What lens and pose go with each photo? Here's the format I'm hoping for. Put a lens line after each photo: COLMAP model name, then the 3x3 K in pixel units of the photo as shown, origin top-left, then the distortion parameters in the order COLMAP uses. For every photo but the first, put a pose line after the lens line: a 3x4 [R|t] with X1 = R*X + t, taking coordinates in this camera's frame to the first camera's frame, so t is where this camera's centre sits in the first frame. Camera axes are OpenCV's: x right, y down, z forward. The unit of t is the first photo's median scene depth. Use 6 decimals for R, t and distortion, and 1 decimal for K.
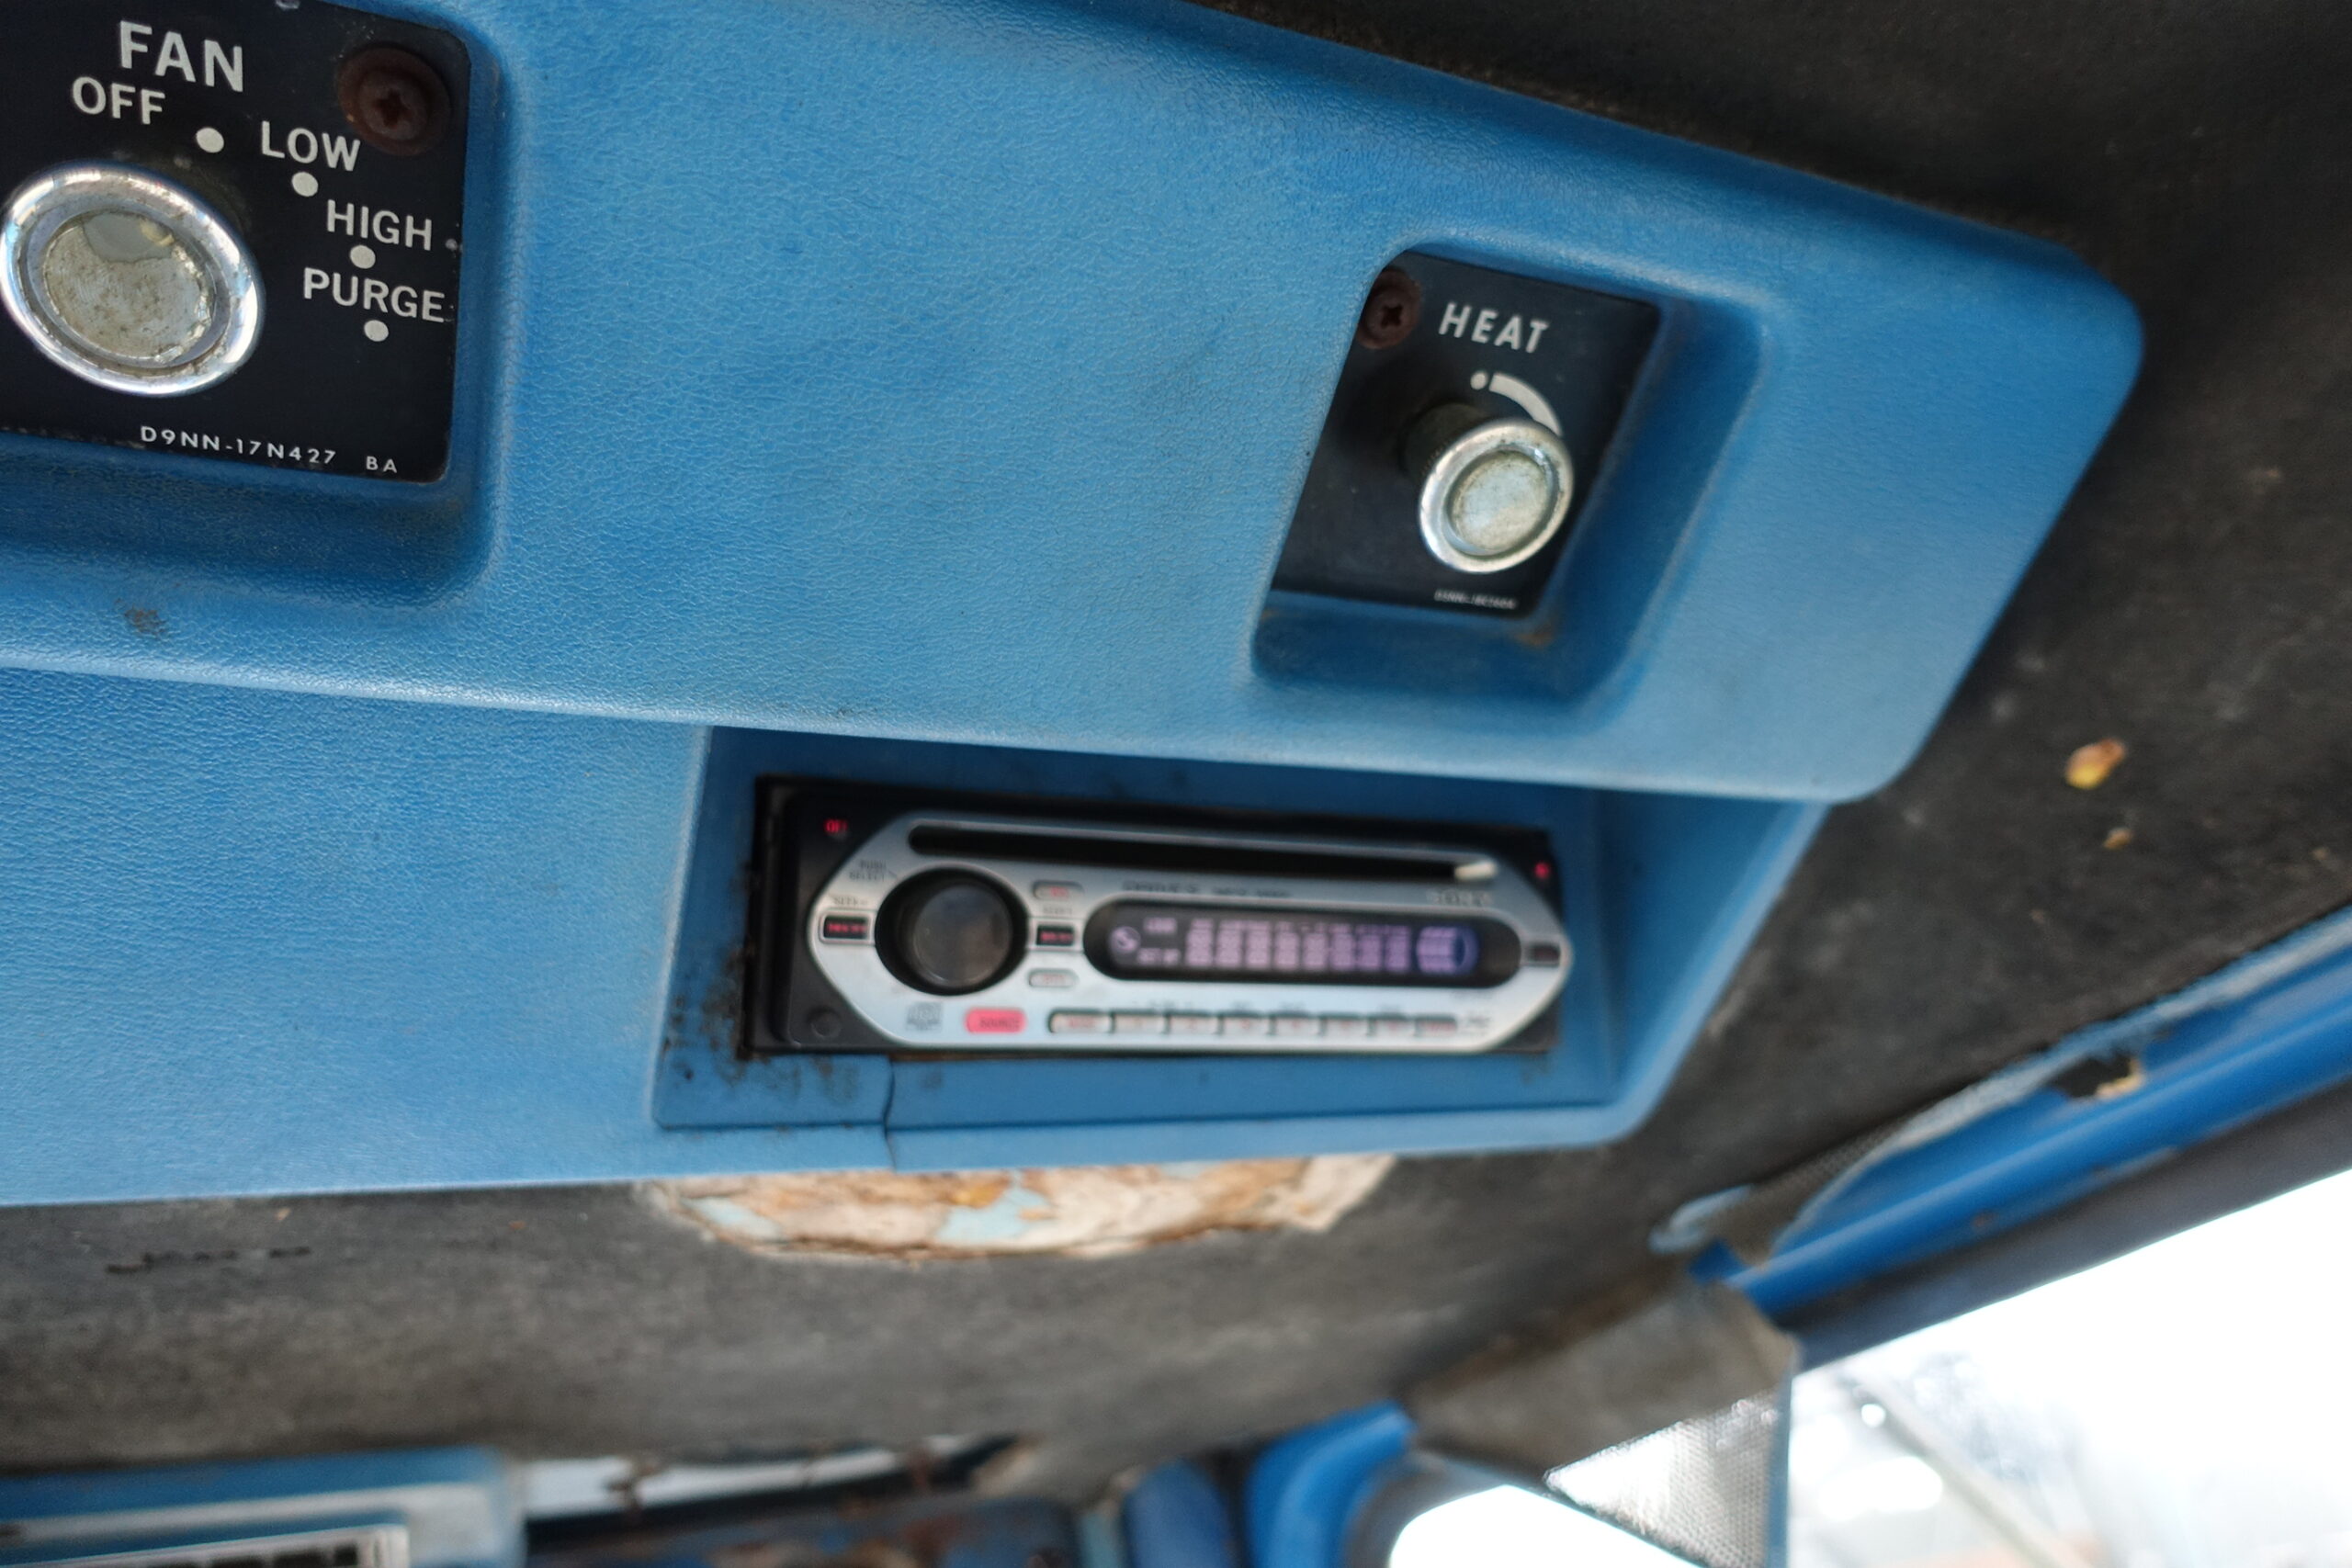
lens RADIAL K [[1606.7, 0, 1178.1], [0, 1606.7, 788.0], [0, 0, 1]] dist [0.002194, -0.006034]
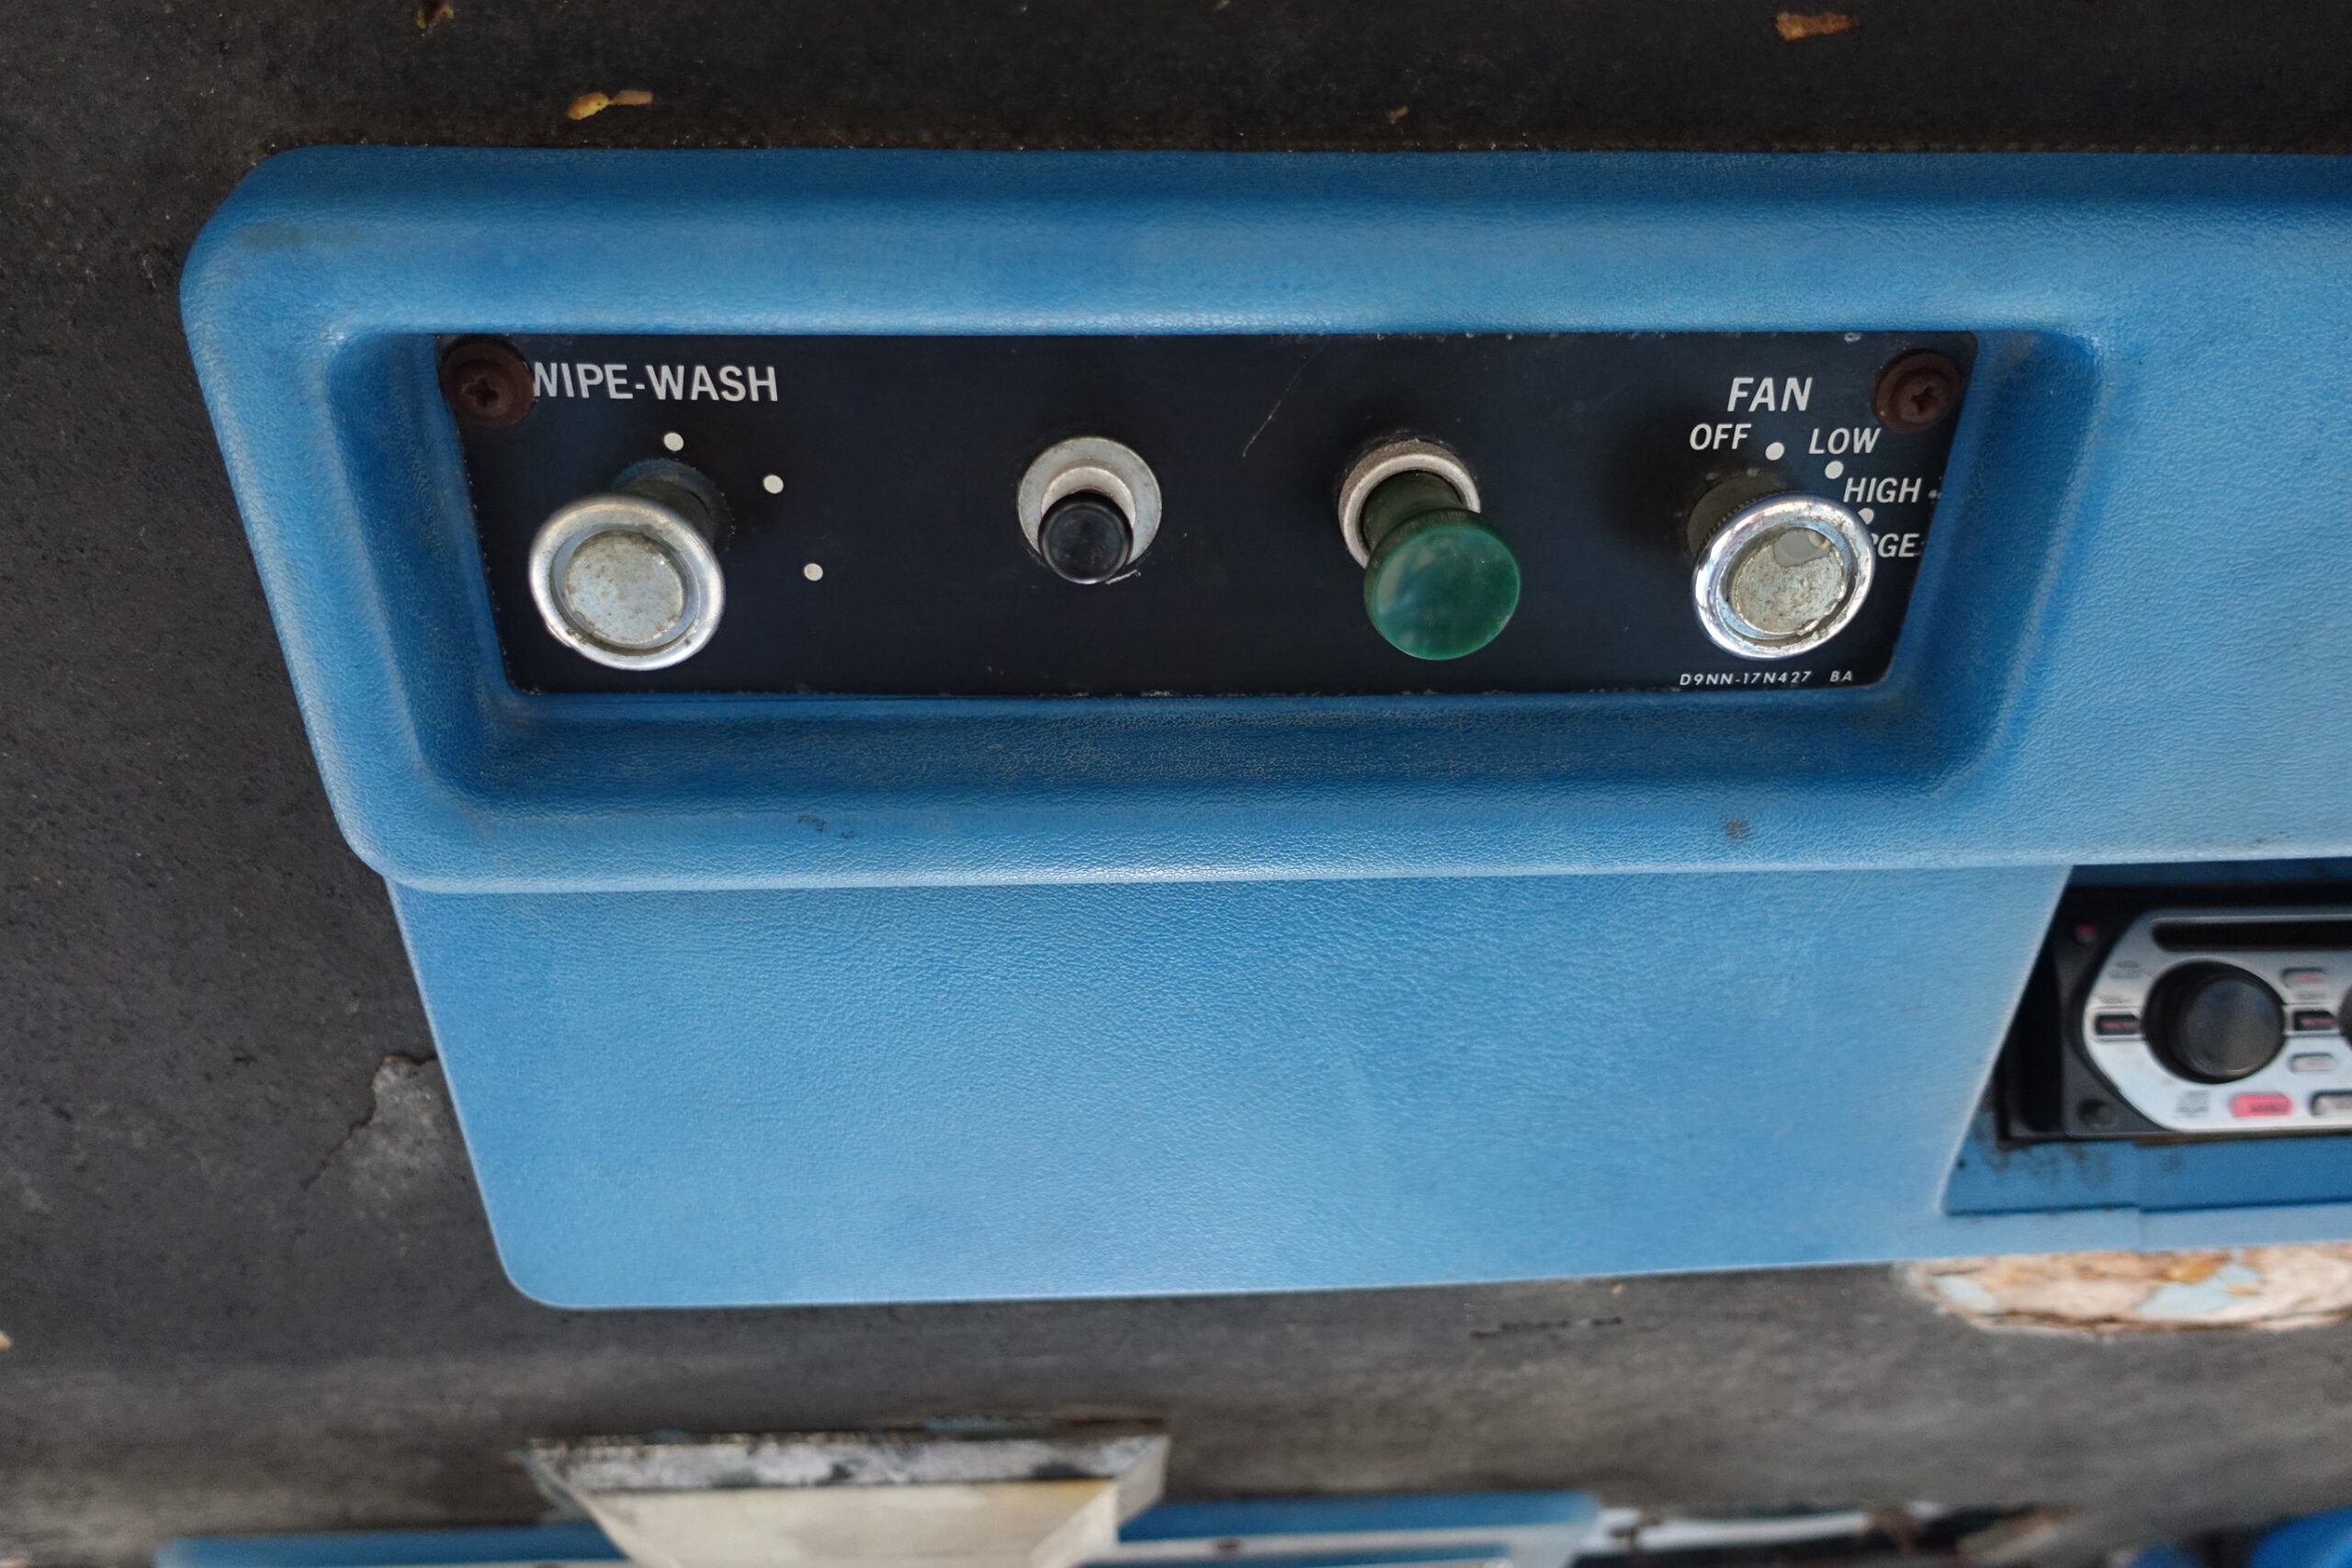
lens RADIAL K [[1606.7, 0, 1177.7], [0, 1606.7, 777.9], [0, 0, 1]] dist [0.002194, -0.006034]
pose [[0.934779, -0.100765, -0.340639, -0.406366], [0.089552, 0.994799, -0.048525, -0.080615], [0.343757, 0.014855, 0.938941, -0.226213]]
